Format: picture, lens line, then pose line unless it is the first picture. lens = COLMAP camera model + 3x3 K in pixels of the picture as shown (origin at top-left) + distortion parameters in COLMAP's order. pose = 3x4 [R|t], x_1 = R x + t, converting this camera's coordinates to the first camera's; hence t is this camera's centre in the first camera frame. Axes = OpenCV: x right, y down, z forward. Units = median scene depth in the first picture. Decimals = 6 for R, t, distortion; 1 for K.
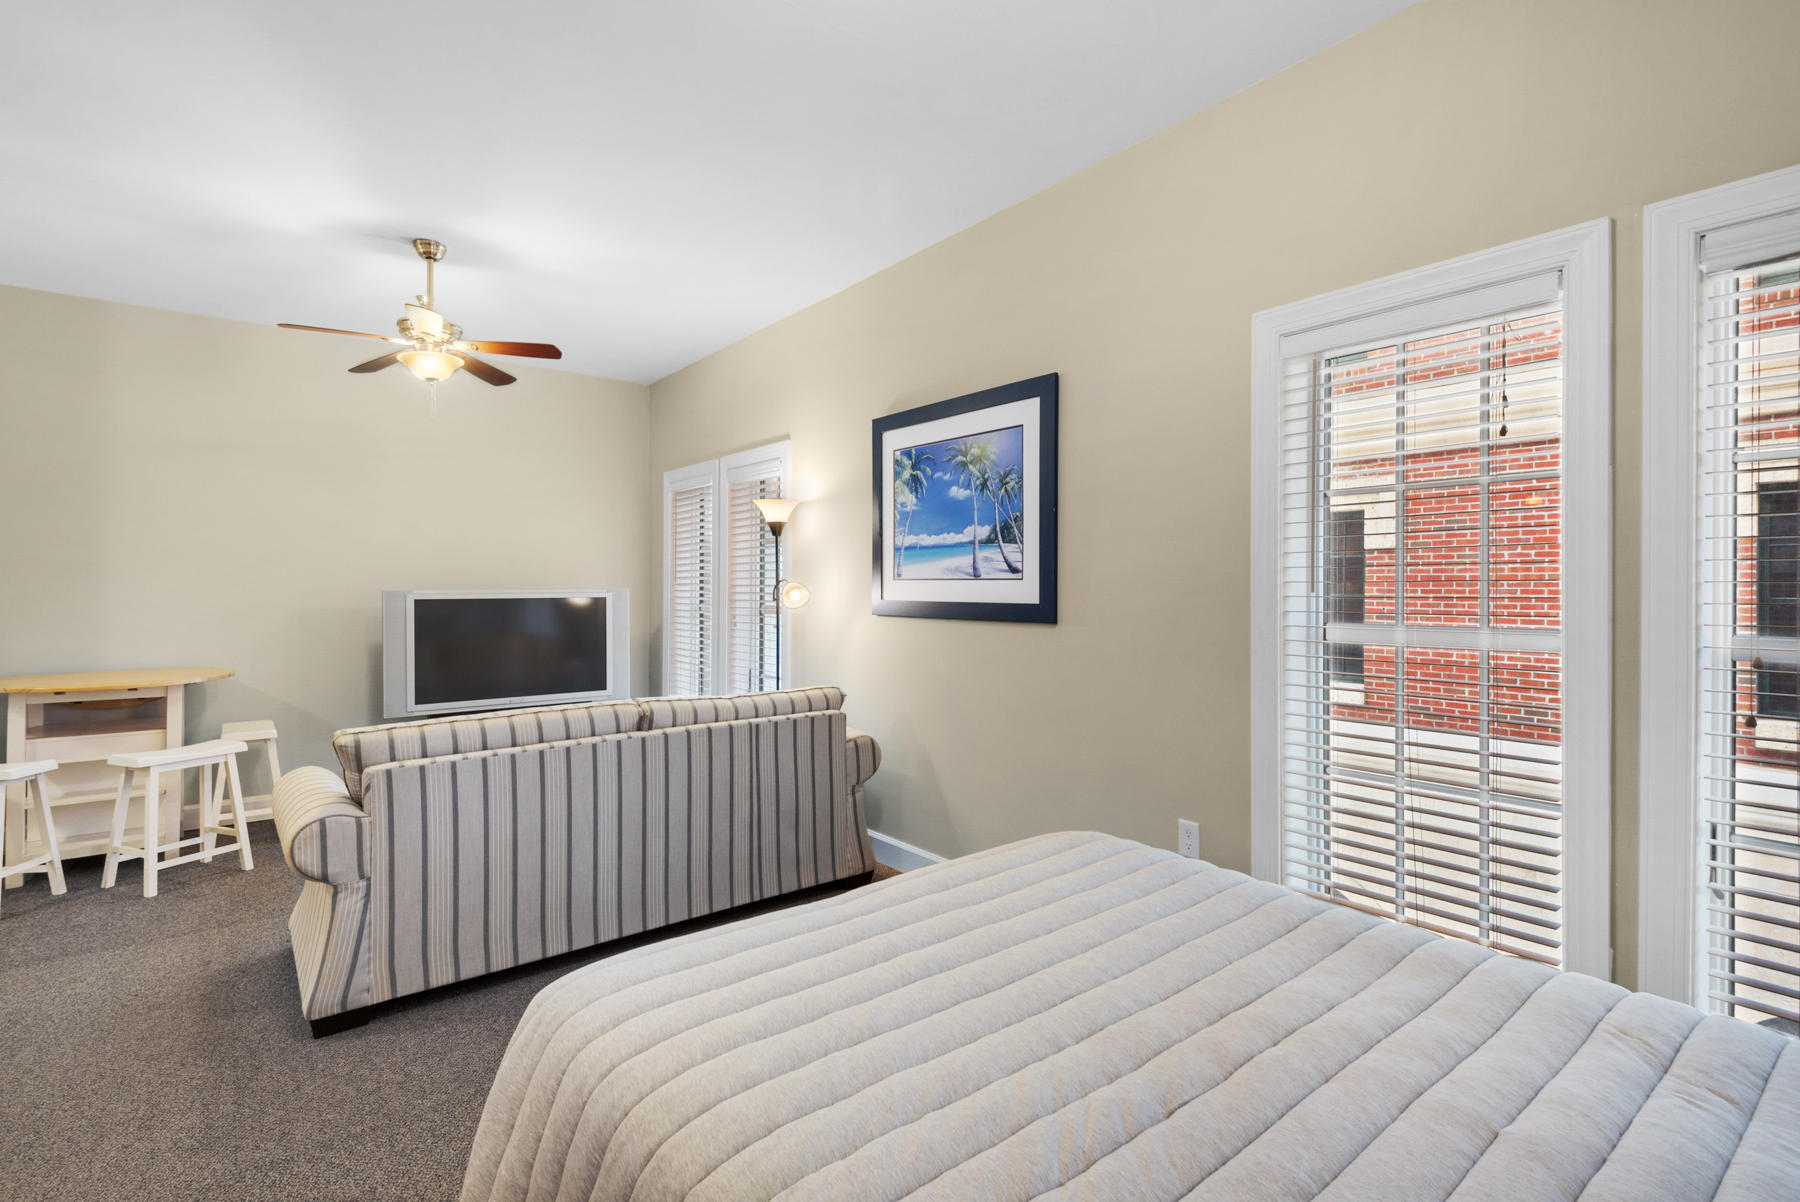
lens RADIAL K [[821.0, 0, 902.2], [0, 821.0, 591.4], [0, 0, 1]] dist [0.002280, -0.000373]
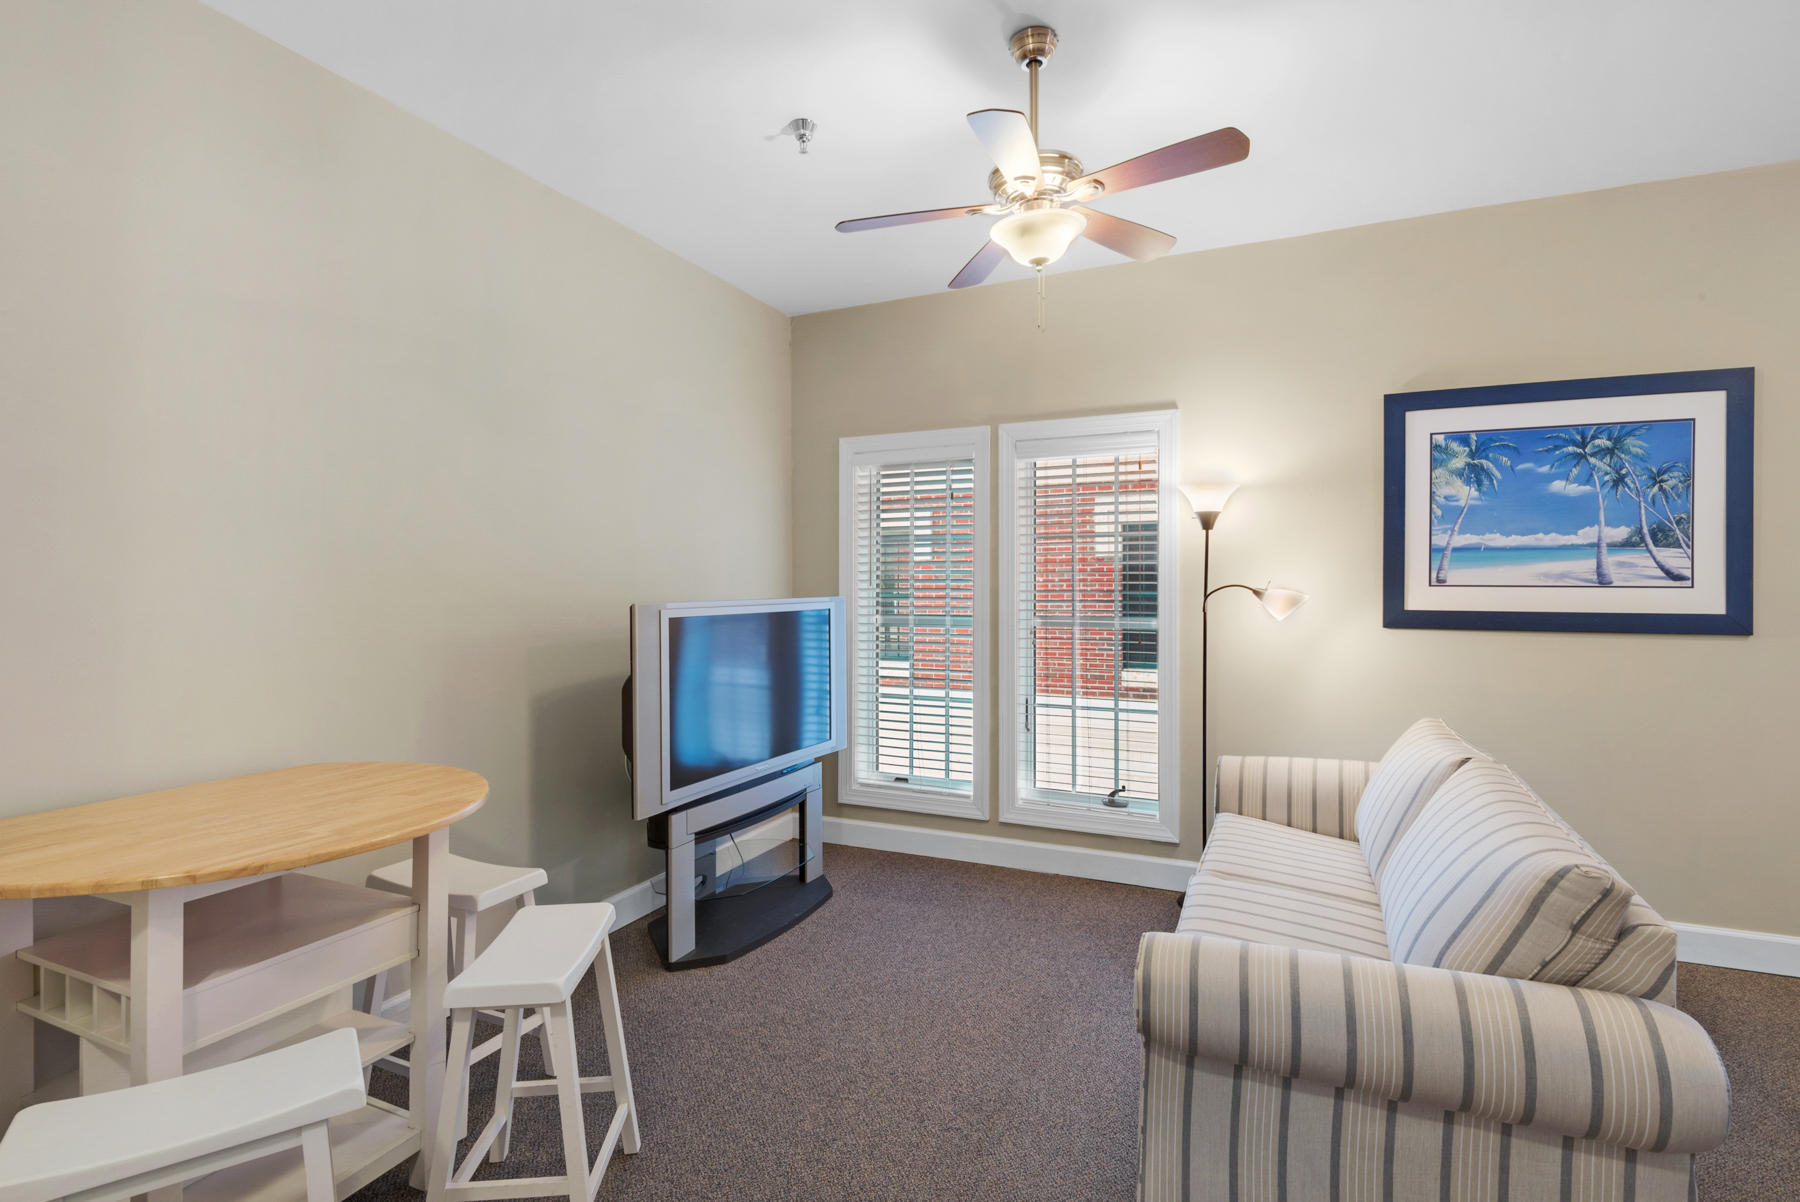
lens RADIAL K [[849.8, 0, 911.8], [0, 849.8, 586.3], [0, 0, 1]] dist [0.021031, -0.021412]
pose [[0.897270, -0.004205, 0.441462, -0.940692], [0.004654, 0.999989, 0.000065, -0.017640], [-0.441458, 0.001996, 0.897280, 0.475469]]
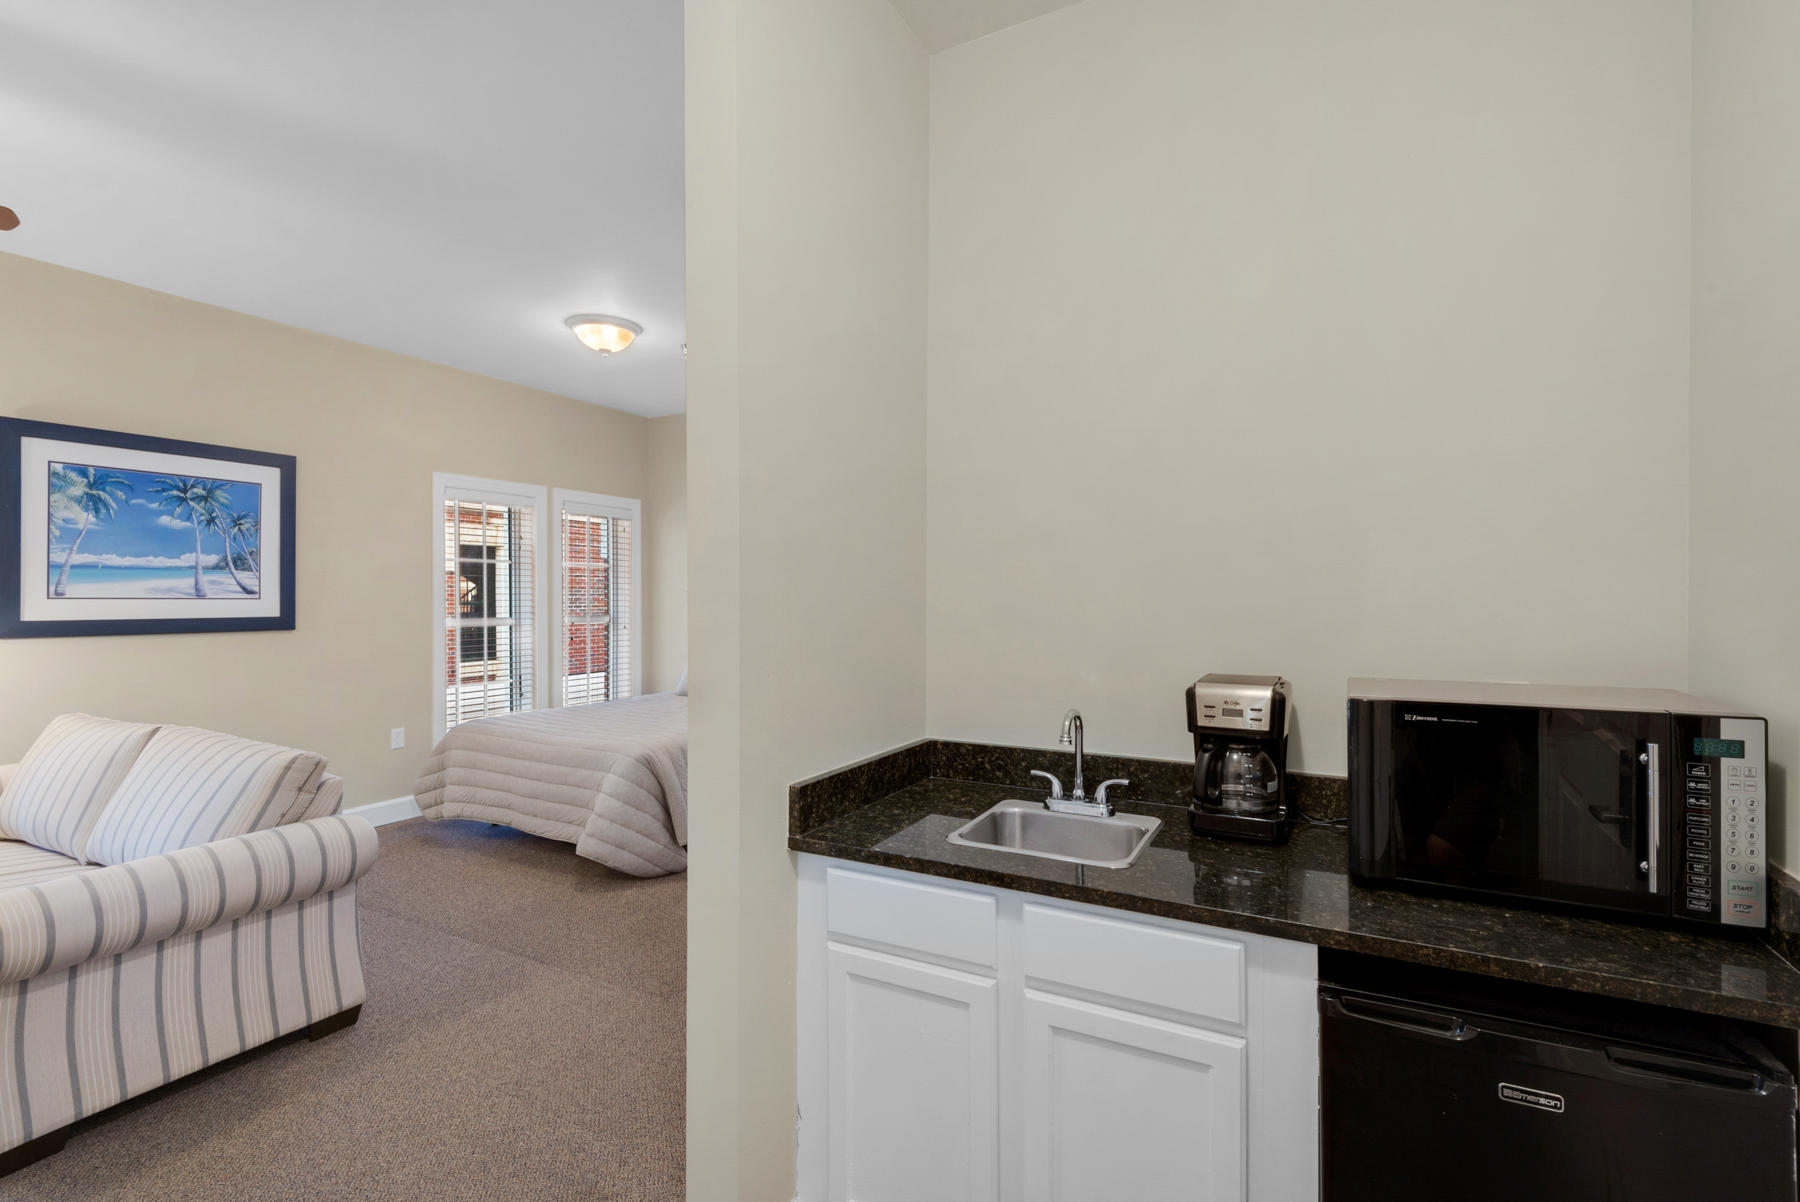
lens RADIAL K [[838.6, 0, 910.0], [0, 838.6, 597.1], [0, 0, 1]] dist [0.019431, -0.013188]
pose [[-0.390623, -0.006330, 0.920529, -1.371536], [0.000344, 0.999975, 0.007022, -0.023951], [-0.920551, 0.003060, -0.390611, 0.501949]]
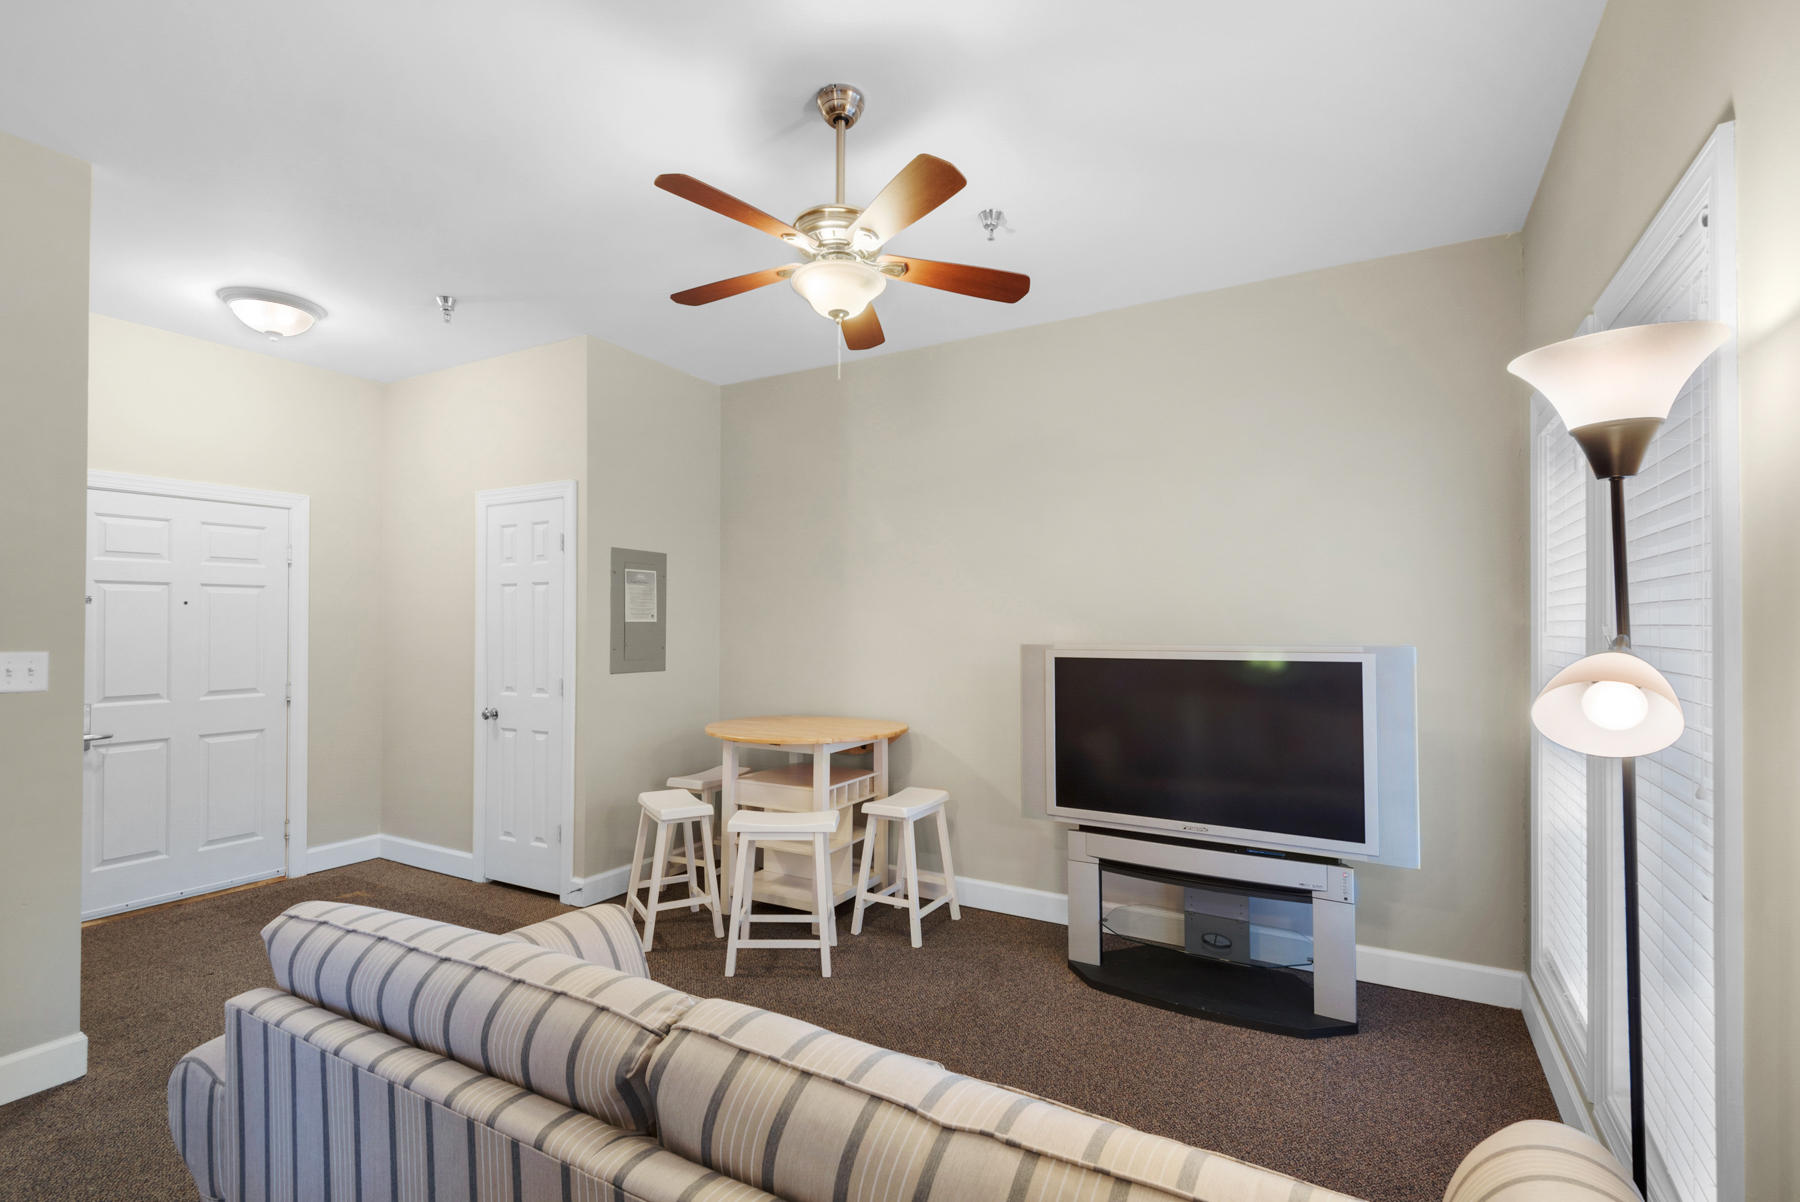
lens RADIAL K [[811.7, 0, 895.1], [0, 811.7, 612.1], [0, 0, 1]] dist [-0.001732, -0.000334]
pose [[0.362631, -0.014264, -0.931824, 0.009751], [-0.001907, 0.999869, -0.016048, -0.022685], [0.931931, 0.007597, 0.362556, 0.828044]]
